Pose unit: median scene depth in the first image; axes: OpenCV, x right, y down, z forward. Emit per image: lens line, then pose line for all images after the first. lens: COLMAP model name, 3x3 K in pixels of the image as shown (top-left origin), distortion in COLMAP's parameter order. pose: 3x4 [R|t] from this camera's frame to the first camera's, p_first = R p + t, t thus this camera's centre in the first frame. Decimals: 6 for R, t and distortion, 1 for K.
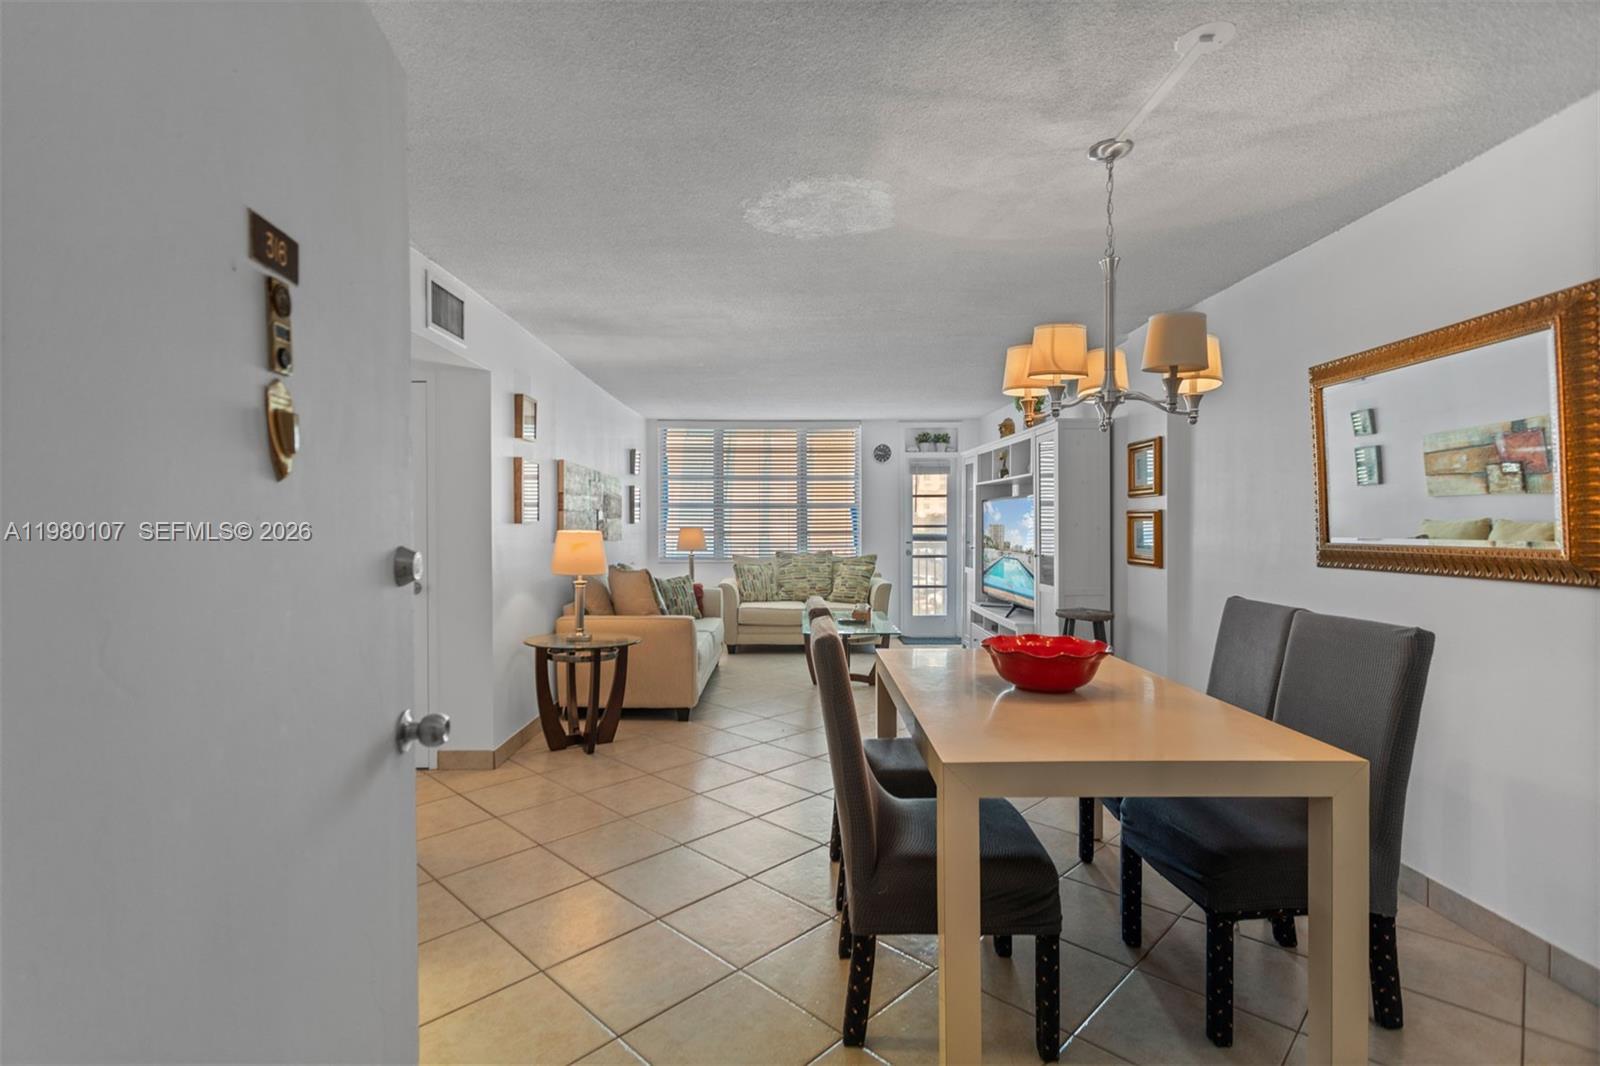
lens RADIAL K [[770.7, 0, 794.0], [0, 770.7, 520.8], [0, 0, 1]] dist [-0.001288, 0.000122]
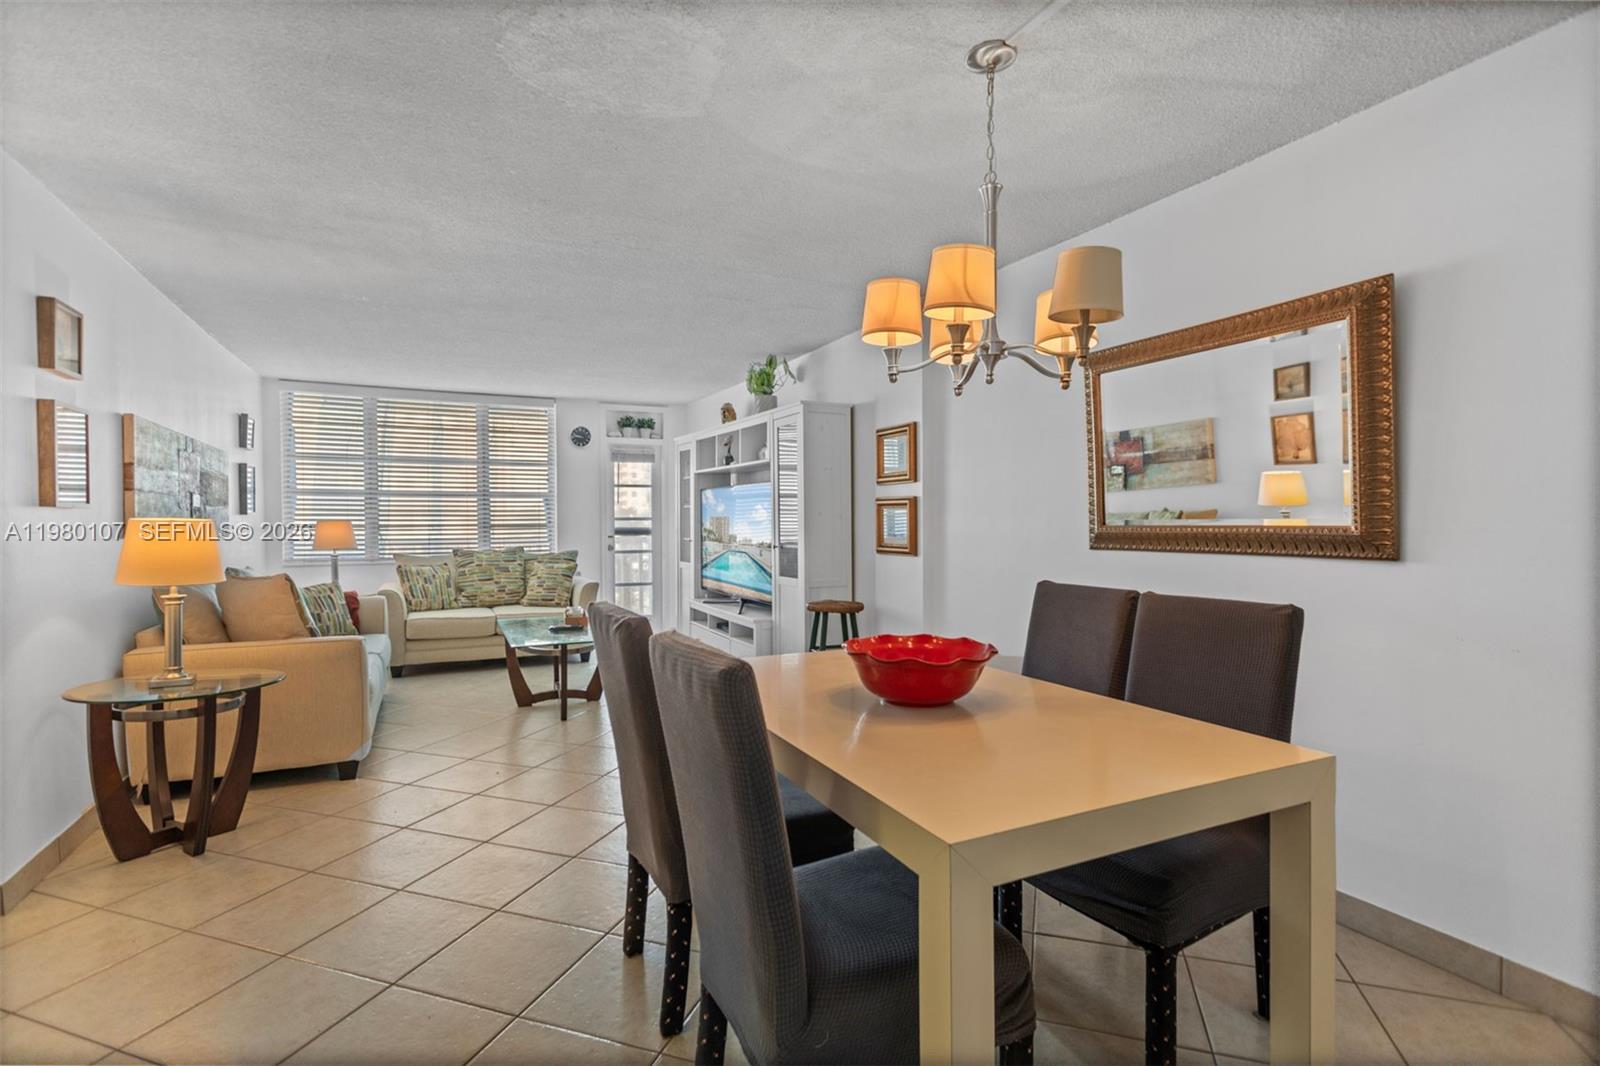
lens RADIAL K [[759.1, 0, 797.8], [0, 759.1, 527.9], [0, 0, 1]] dist [-0.002439, 0.000908]
pose [[0.900345, -0.005578, 0.435141, -0.057813], [0.000414, 0.999928, 0.011962, 0.009900], [-0.435176, -0.010589, 0.900283, 0.135645]]
